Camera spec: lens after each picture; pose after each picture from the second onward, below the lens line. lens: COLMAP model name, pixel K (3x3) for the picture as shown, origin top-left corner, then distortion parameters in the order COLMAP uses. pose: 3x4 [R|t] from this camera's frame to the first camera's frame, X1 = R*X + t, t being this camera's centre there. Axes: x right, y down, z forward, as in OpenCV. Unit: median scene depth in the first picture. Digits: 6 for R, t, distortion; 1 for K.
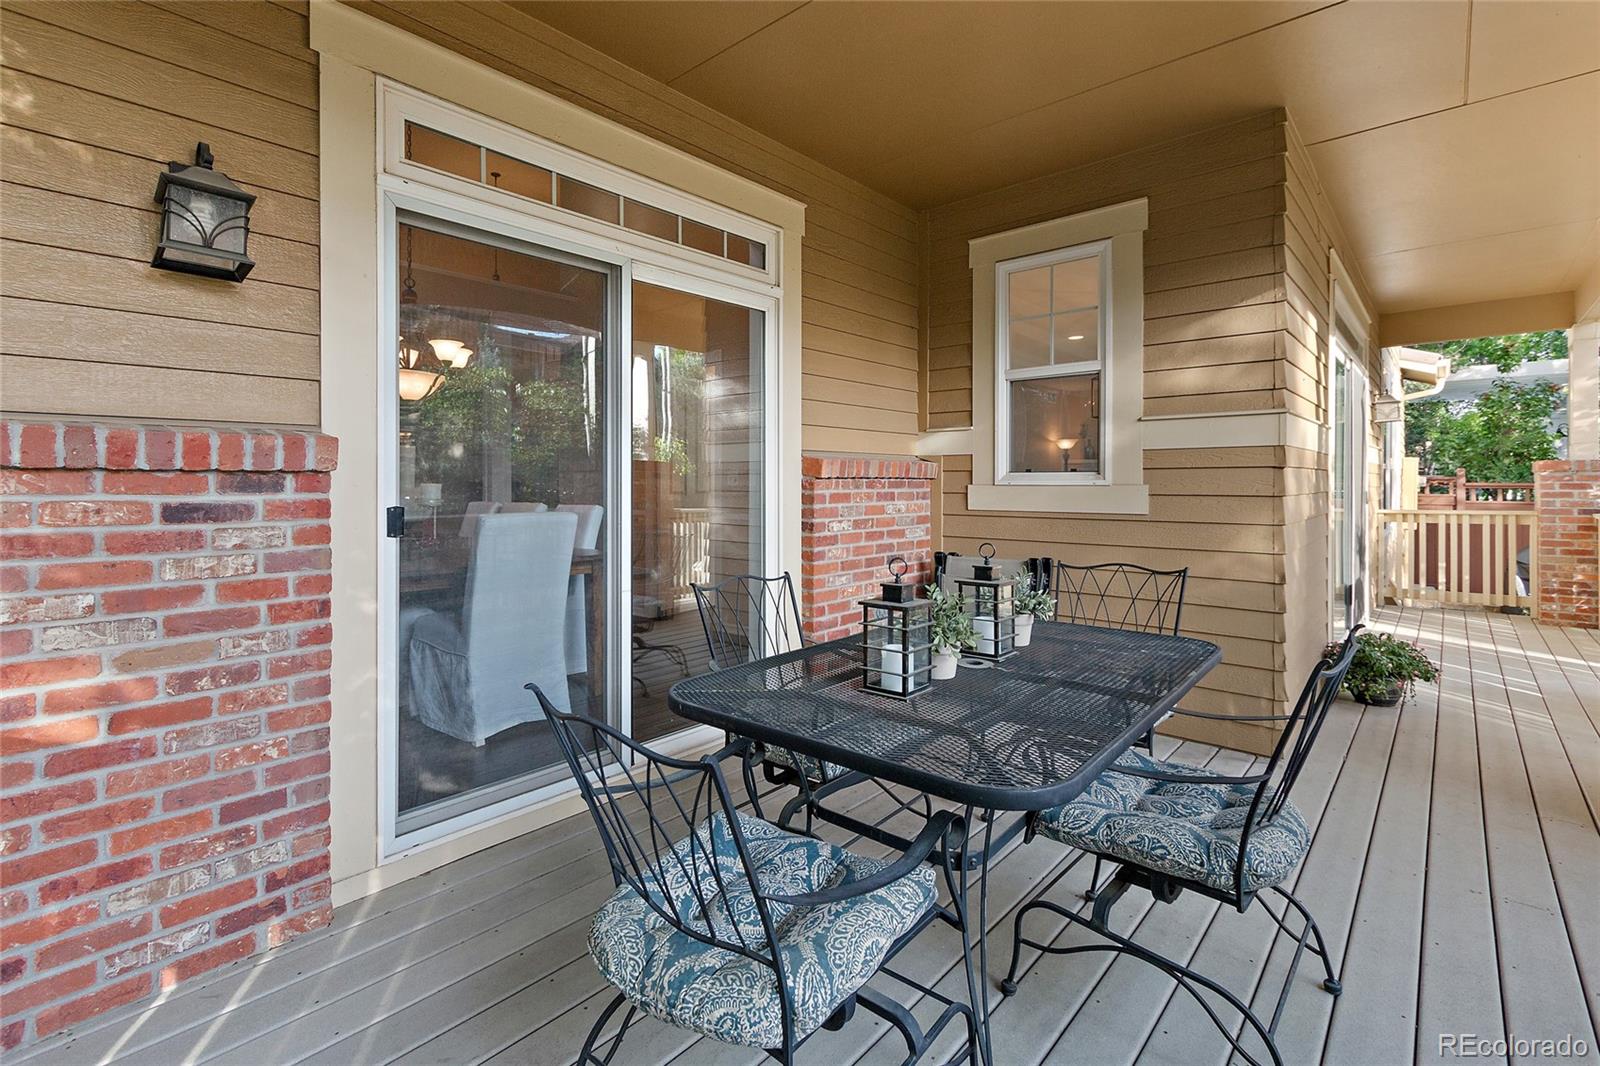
lens RADIAL K [[731.2, 0, 790.0], [0, 731.2, 498.6], [0, 0, 1]] dist [0.000034, -0.000393]
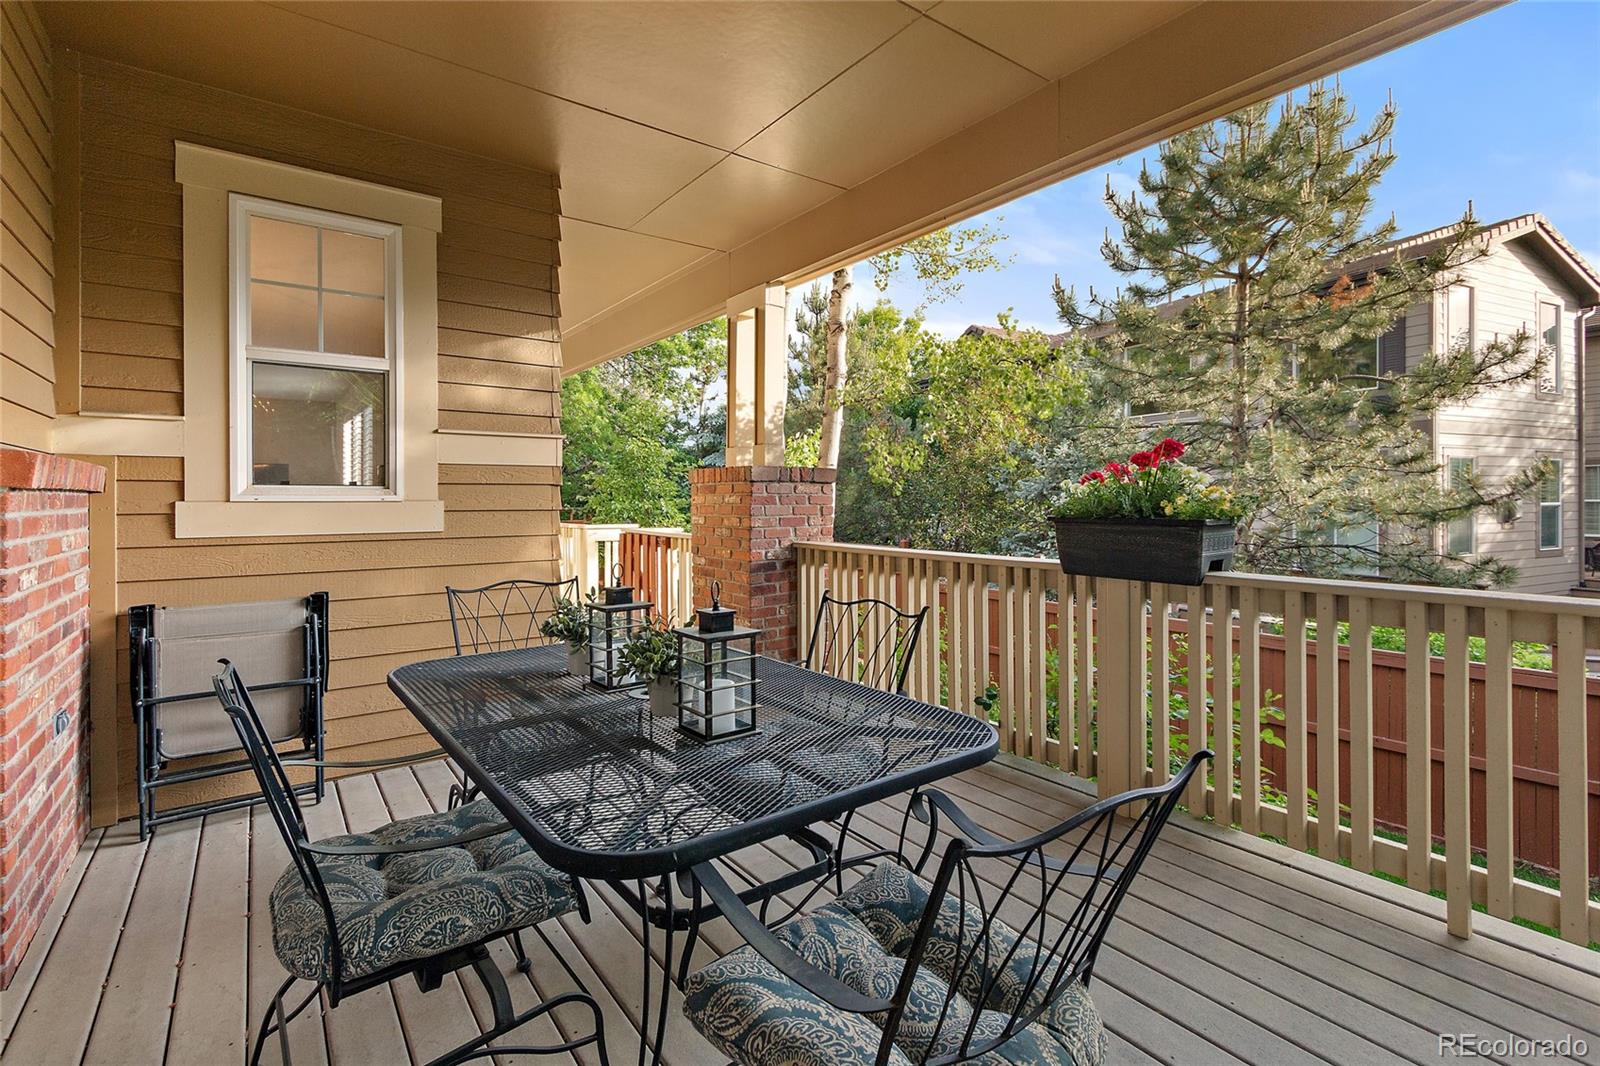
lens RADIAL K [[731.2, 0, 790.0], [0, 731.2, 498.6], [0, 0, 1]] dist [0.000034, -0.000393]
pose [[0.208629, -0.000803, 0.977995, -0.336388], [0.024993, 0.999677, -0.004511, -0.005557], [-0.977675, 0.025384, 0.208582, 0.351162]]
